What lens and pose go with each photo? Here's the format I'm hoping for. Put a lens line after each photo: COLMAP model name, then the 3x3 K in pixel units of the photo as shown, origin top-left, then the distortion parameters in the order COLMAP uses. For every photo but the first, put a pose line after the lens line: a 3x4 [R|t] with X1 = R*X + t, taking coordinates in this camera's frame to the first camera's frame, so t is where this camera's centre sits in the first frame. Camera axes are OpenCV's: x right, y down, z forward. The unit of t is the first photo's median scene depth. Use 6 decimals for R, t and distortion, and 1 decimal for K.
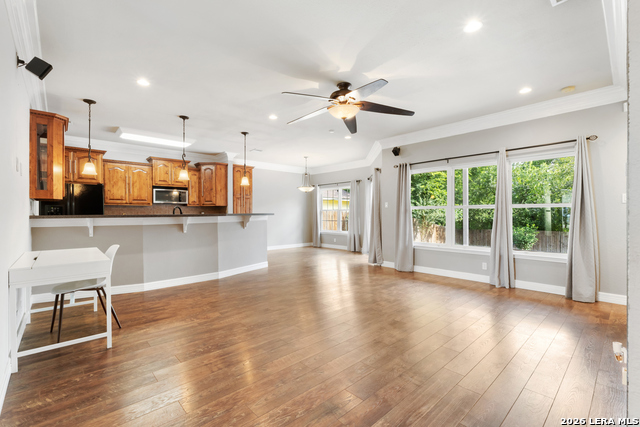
lens RADIAL K [[284.4, 0, 315.0], [0, 284.4, 211.1], [0, 0, 1]] dist [-0.005059, 0.000230]
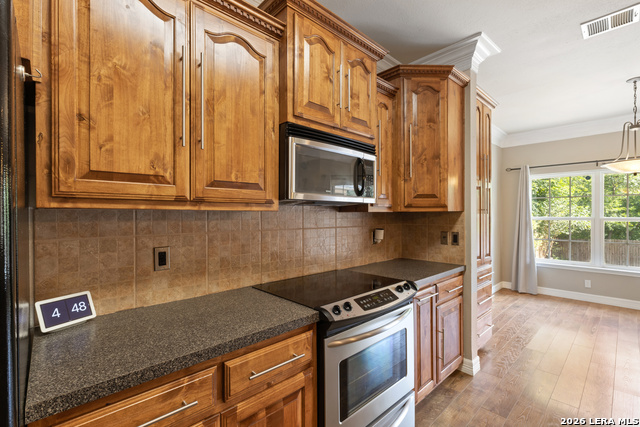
lens RADIAL K [[284.4, 0, 315.4], [0, 284.4, 213.0], [0, 0, 1]] dist [-0.005059, 0.000230]
pose [[0.999179, 0.004866, 0.040213, -0.466405], [-0.004994, 0.999983, 0.003065, -0.016199], [-0.040197, -0.003263, 0.999186, 0.647755]]
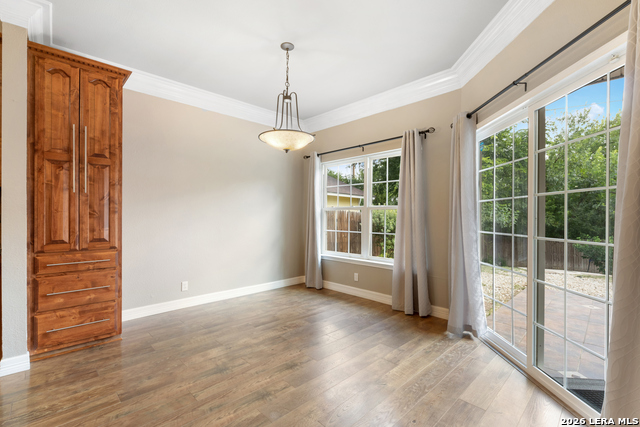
lens RADIAL K [[284.4, 0, 323.1], [0, 284.4, 214.5], [0, 0, 1]] dist [-0.005059, 0.000230]
pose [[0.997921, 0.004279, 0.064309, -0.011004], [-0.004459, 0.999987, 0.002661, 0.006183], [-0.064297, -0.002942, 0.997926, 0.665167]]
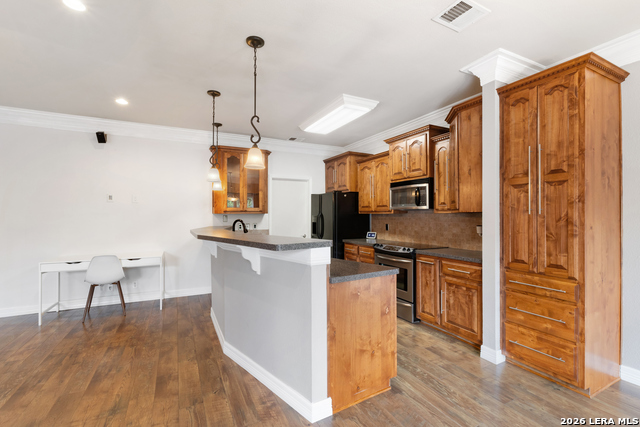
lens RADIAL K [[284.4, 0, 318.2], [0, 284.4, 212.4], [0, 0, 1]] dist [-0.005059, 0.000230]
pose [[-0.248062, -0.002731, -0.968740, 0.091067], [0.009108, 0.999945, -0.005152, -0.017664], [0.968701, -0.010101, -0.248024, 0.838054]]
